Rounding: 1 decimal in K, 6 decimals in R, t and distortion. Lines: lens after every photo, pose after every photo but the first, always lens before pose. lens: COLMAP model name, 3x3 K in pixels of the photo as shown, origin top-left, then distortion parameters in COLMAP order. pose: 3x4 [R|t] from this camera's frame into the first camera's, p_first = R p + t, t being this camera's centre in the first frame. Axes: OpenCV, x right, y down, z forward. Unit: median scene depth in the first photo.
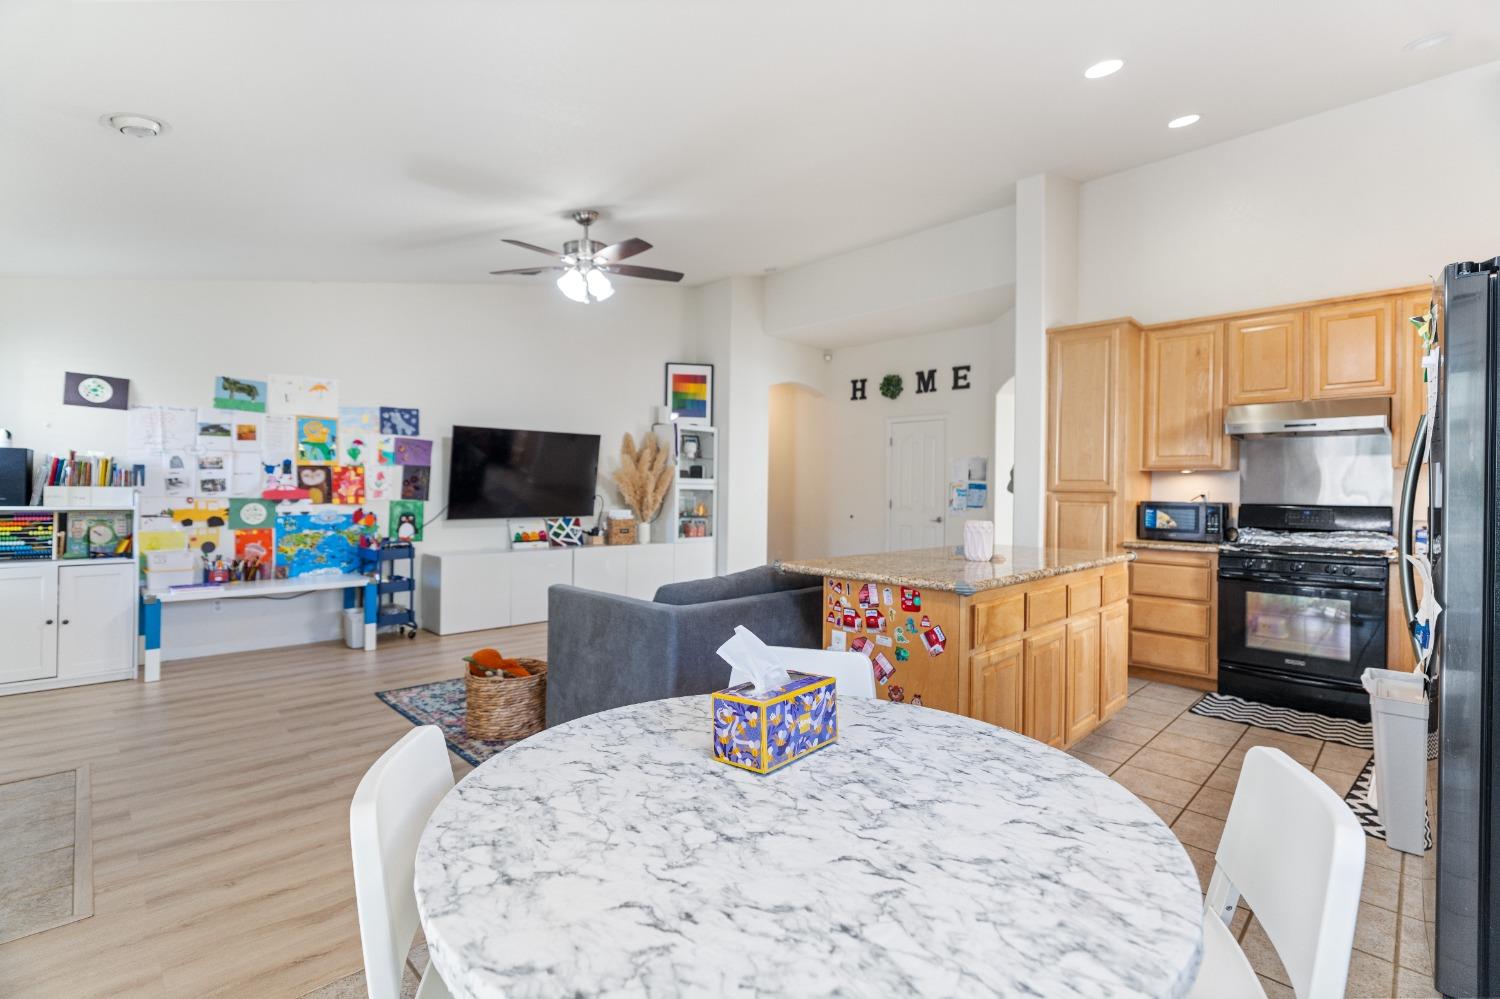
lens RADIAL K [[680.5, 0, 745.8], [0, 680.5, 499.6], [0, 0, 1]] dist [-0.001282, 0.000166]
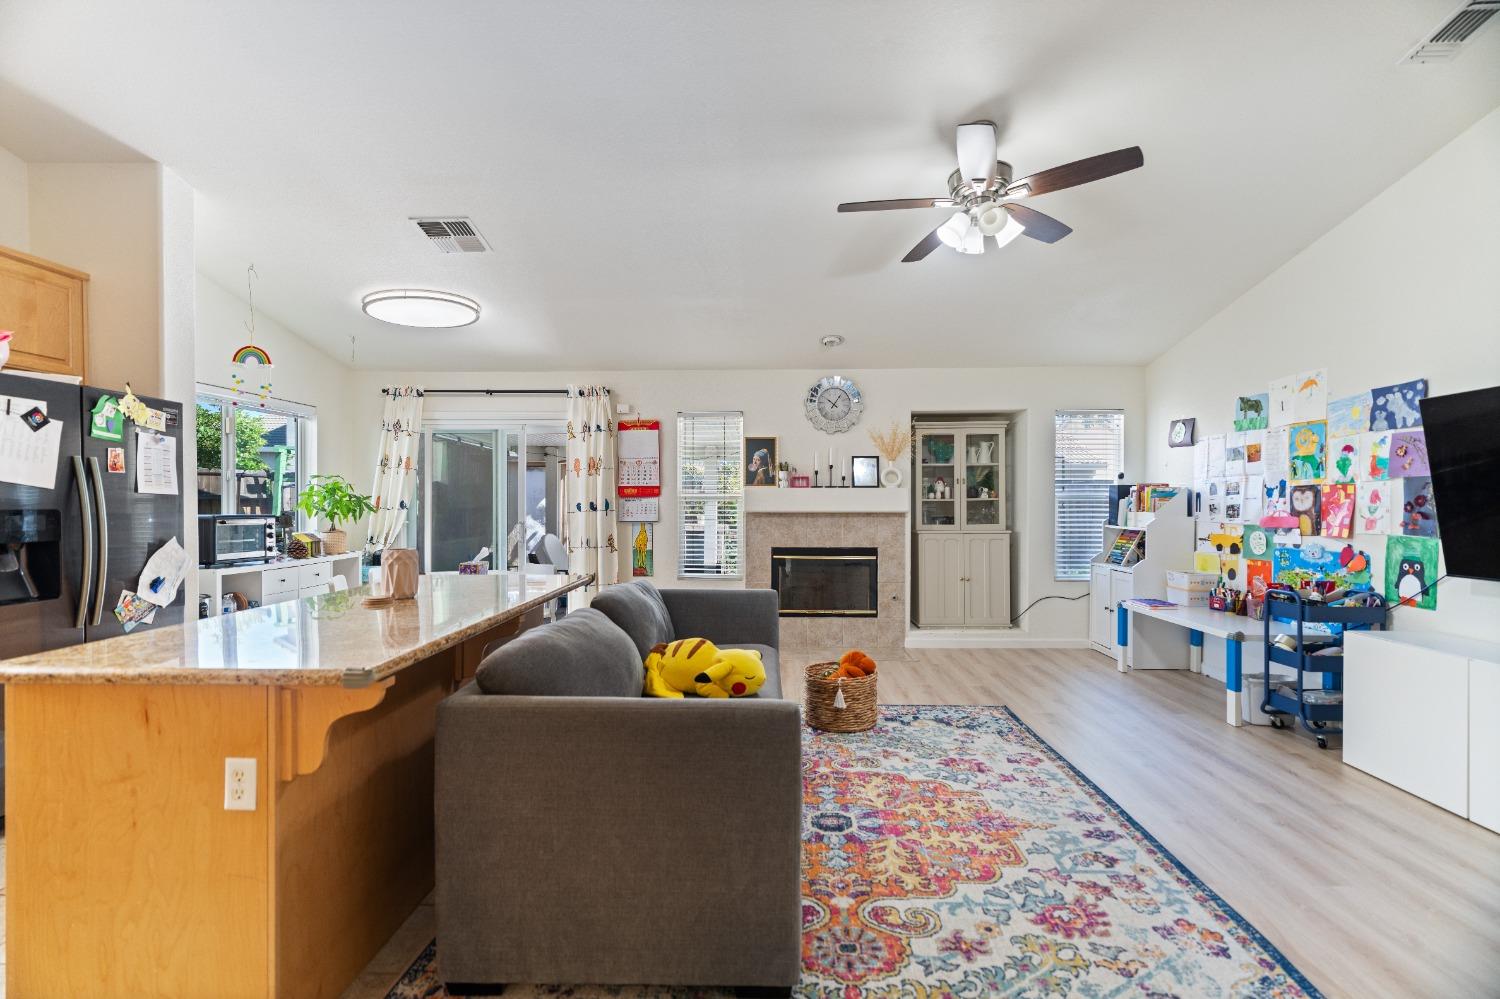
lens RADIAL K [[680.5, 0, 745.8], [0, 680.5, 499.6], [0, 0, 1]] dist [-0.001282, 0.000166]
pose [[-0.731988, -0.016418, -0.681120, 0.355062], [-0.020897, 0.999780, -0.001641, -0.019306], [0.680997, 0.013032, -0.732170, 1.119317]]
